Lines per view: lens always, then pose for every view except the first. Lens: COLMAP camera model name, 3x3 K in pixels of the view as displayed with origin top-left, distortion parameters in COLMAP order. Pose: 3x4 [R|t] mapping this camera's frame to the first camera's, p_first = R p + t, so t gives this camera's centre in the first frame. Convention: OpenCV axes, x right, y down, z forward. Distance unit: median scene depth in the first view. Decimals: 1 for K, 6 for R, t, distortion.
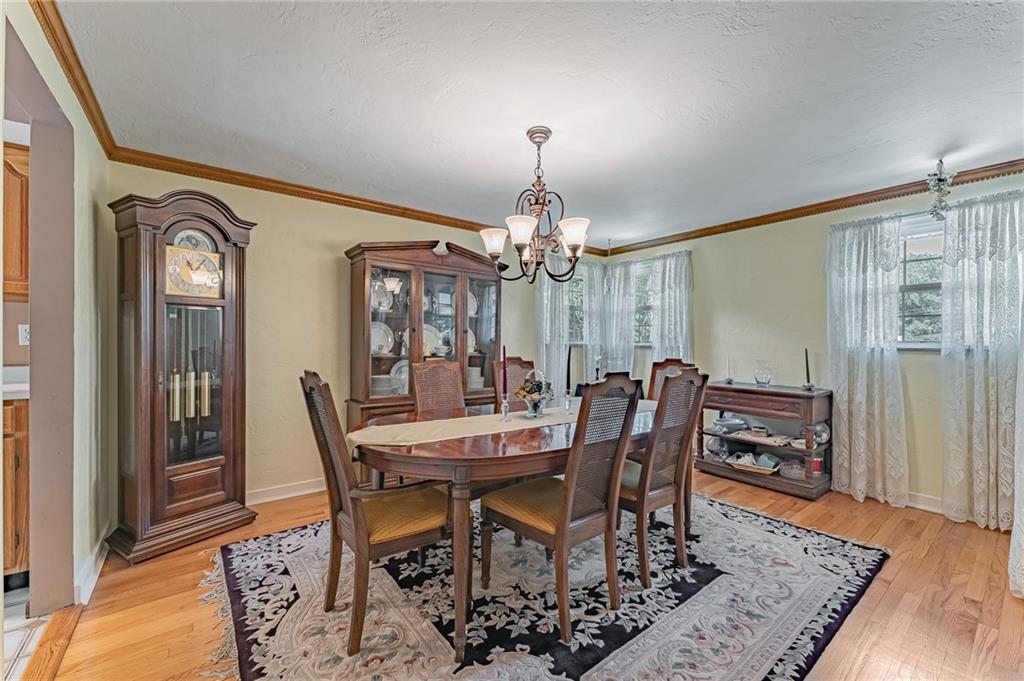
lens RADIAL K [[416.5, 0, 509.2], [0, 416.5, 336.2], [0, 0, 1]] dist [-0.000798, -0.000196]
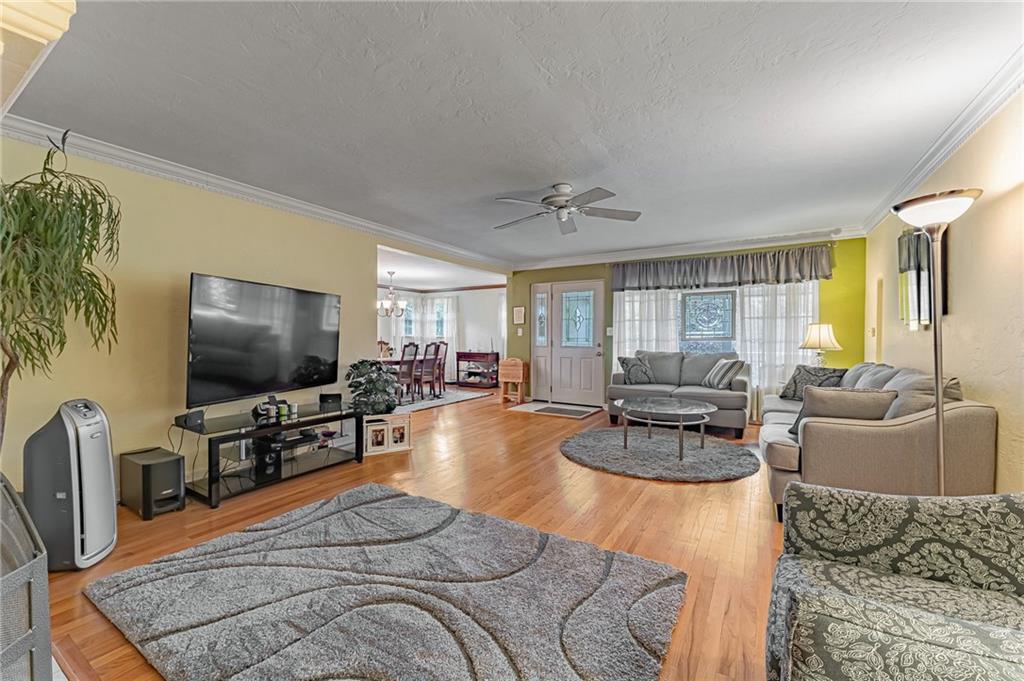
lens RADIAL K [[416.5, 0, 509.2], [0, 416.5, 336.2], [0, 0, 1]] dist [-0.000798, -0.000196]
pose [[0.937911, -0.003551, 0.346858, -0.132950], [-0.004057, 0.999767, 0.021203, -0.033894], [-0.346853, -0.021293, 0.937678, -1.608970]]
